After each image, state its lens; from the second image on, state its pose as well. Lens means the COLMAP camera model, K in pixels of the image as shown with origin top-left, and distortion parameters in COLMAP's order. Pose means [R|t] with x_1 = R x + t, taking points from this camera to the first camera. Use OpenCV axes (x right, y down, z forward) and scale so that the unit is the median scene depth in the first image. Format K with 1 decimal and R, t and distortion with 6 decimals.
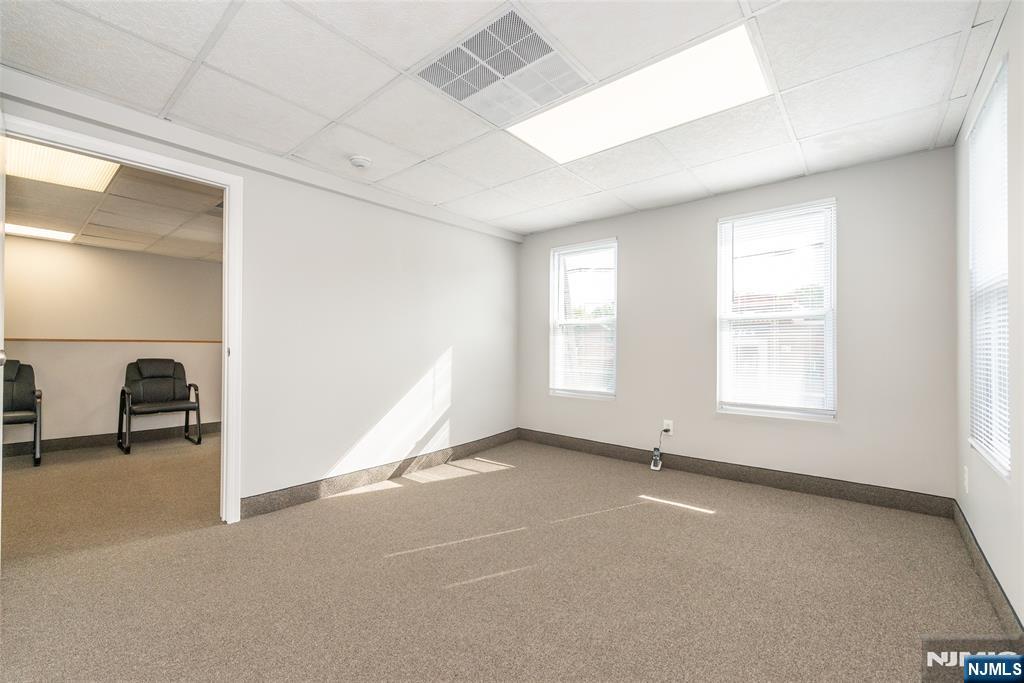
lens RADIAL K [[415.2, 0, 502.8], [0, 415.2, 341.7], [0, 0, 1]] dist [0.009706, -0.002906]
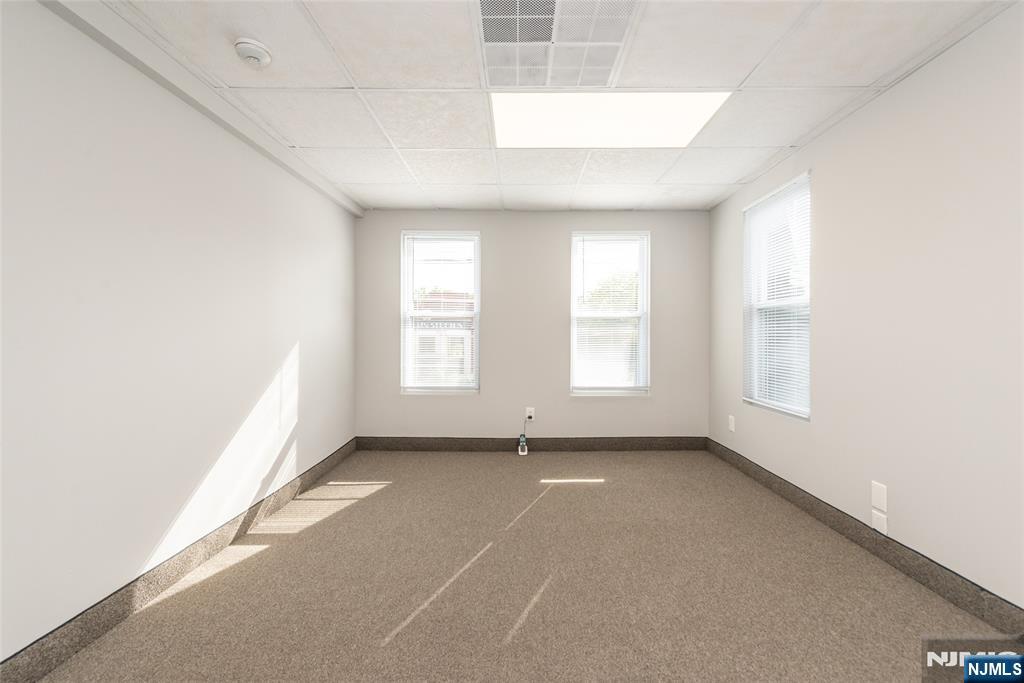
lens RADIAL K [[415.2, 0, 511.1], [0, 415.2, 340.7], [0, 0, 1]] dist [0.009706, -0.002906]
pose [[0.765110, -0.008353, 0.643845, -0.350010], [-0.007279, 0.999740, 0.021620, -0.011136], [-0.643858, -0.021229, 0.764850, 0.202590]]
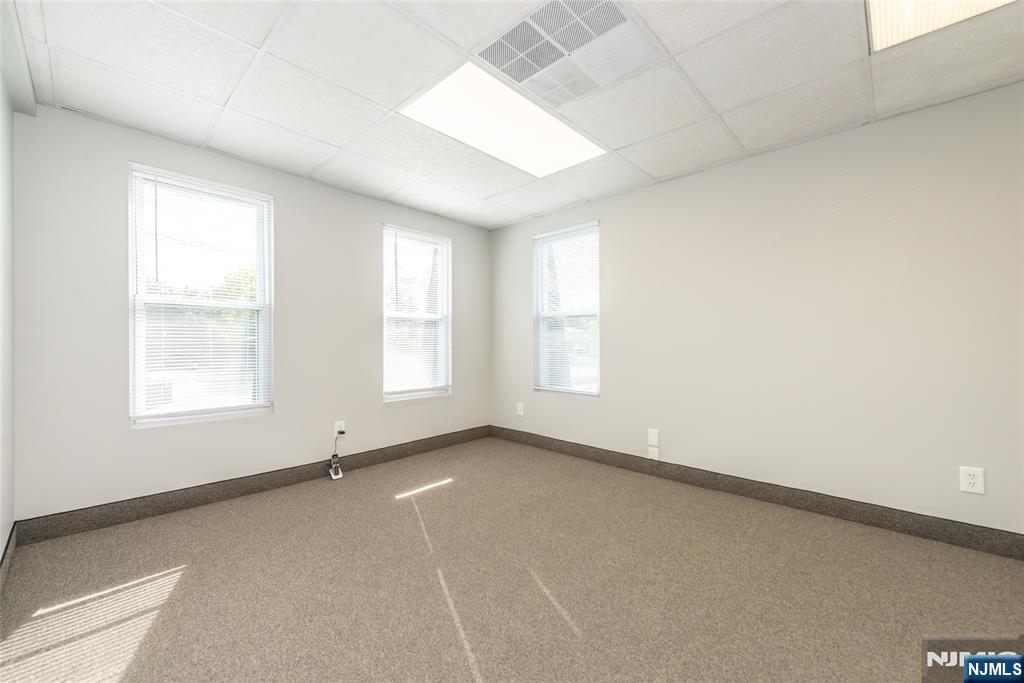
lens RADIAL K [[415.2, 0, 508.8], [0, 415.2, 344.3], [0, 0, 1]] dist [0.009706, -0.002906]
pose [[0.046676, -0.004384, 0.998900, -0.516644], [-0.012731, 0.999907, 0.004983, 0.008339], [-0.998829, -0.012949, 0.046616, 0.592969]]
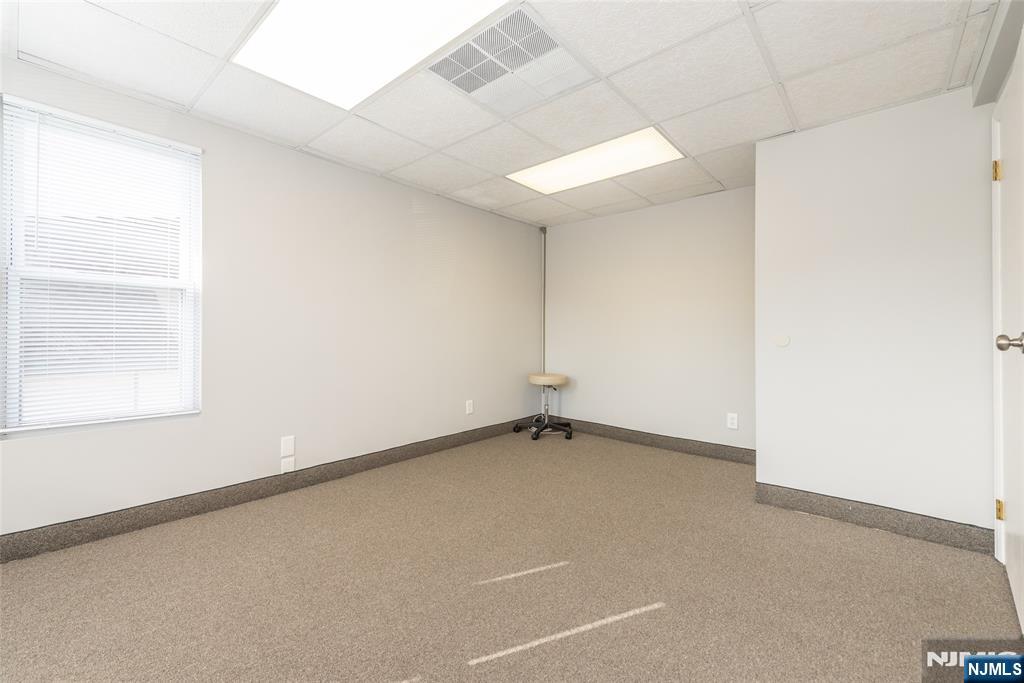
lens RADIAL K [[415.2, 0, 514.5], [0, 415.2, 337.6], [0, 0, 1]] dist [0.009706, -0.002906]
pose [[-0.999914, -0.005326, -0.012018, 0.003046], [-0.005205, 0.999936, -0.010079, 0.016472], [0.012071, -0.010016, -0.999877, 1.103070]]
